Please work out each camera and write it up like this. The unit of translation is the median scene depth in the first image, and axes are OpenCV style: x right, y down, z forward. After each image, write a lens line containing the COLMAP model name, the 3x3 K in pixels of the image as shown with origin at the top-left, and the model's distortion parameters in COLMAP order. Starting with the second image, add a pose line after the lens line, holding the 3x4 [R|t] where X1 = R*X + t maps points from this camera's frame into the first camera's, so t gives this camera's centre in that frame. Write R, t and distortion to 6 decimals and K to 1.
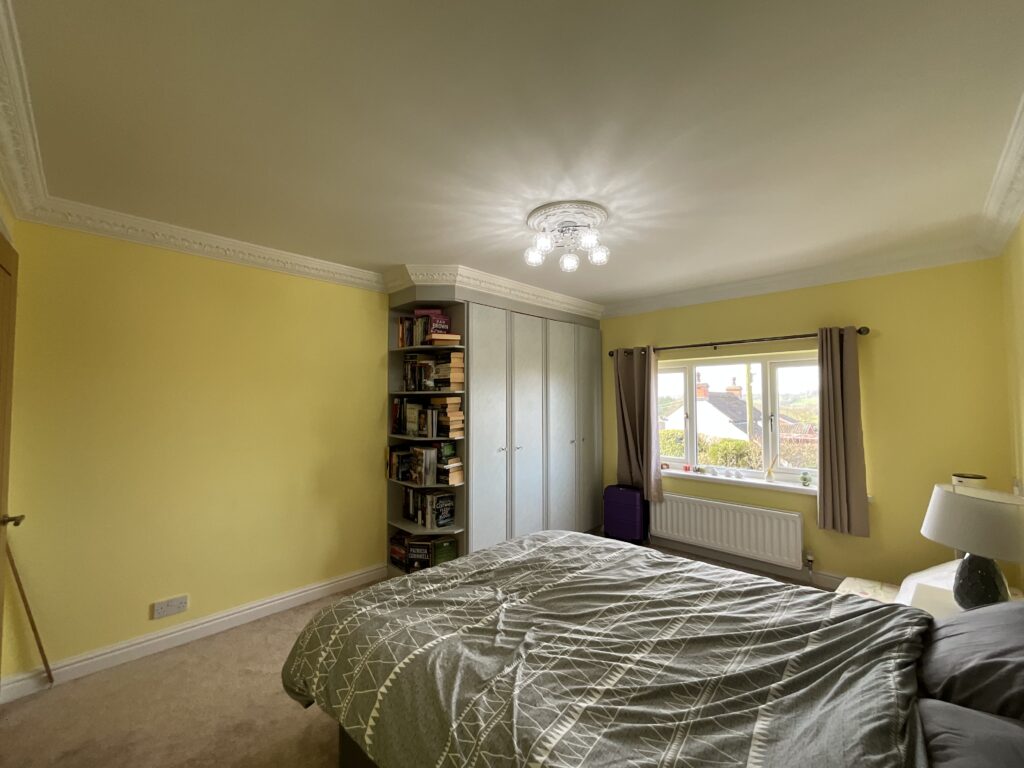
lens RADIAL K [[401.8, 0, 512.0], [0, 401.8, 384.0], [0, 0, 1]] dist [-0.002937, -0.000084]
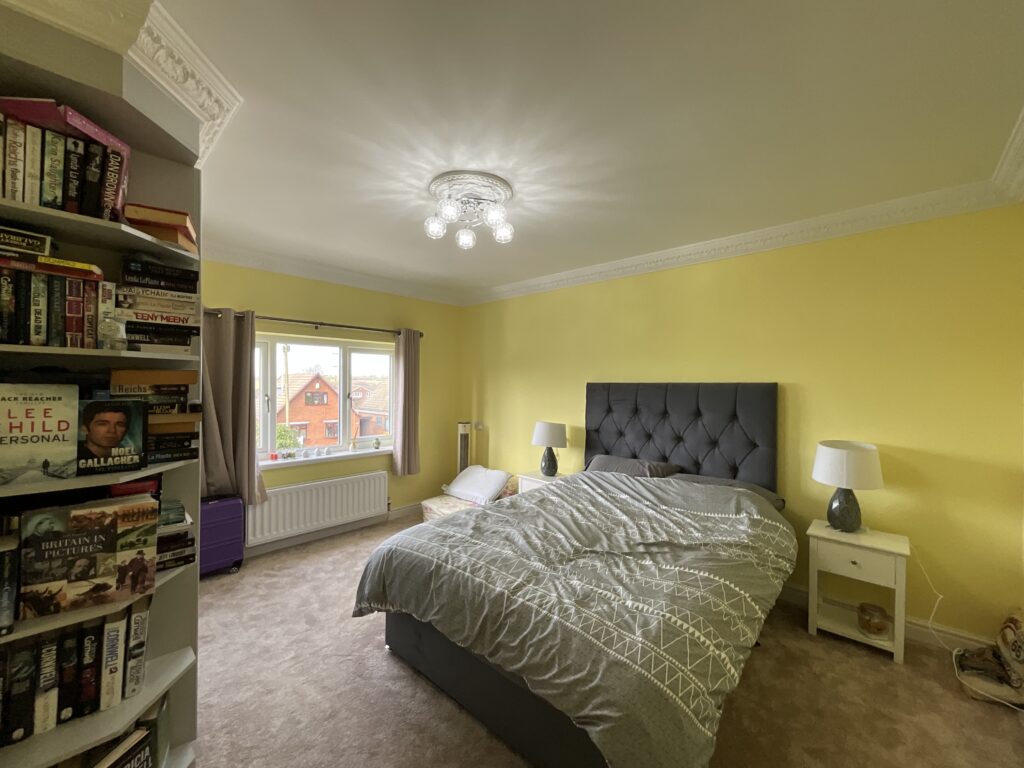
lens RADIAL K [[410.7, 0, 501.7], [0, 410.7, 381.4], [0, 0, 1]] dist [0.000201, 0.000172]
pose [[0.011561, 0.005912, 0.999916, -0.784895], [-0.046337, 0.998911, -0.005370, 0.042055], [-0.998859, -0.046271, 0.011822, 0.832941]]
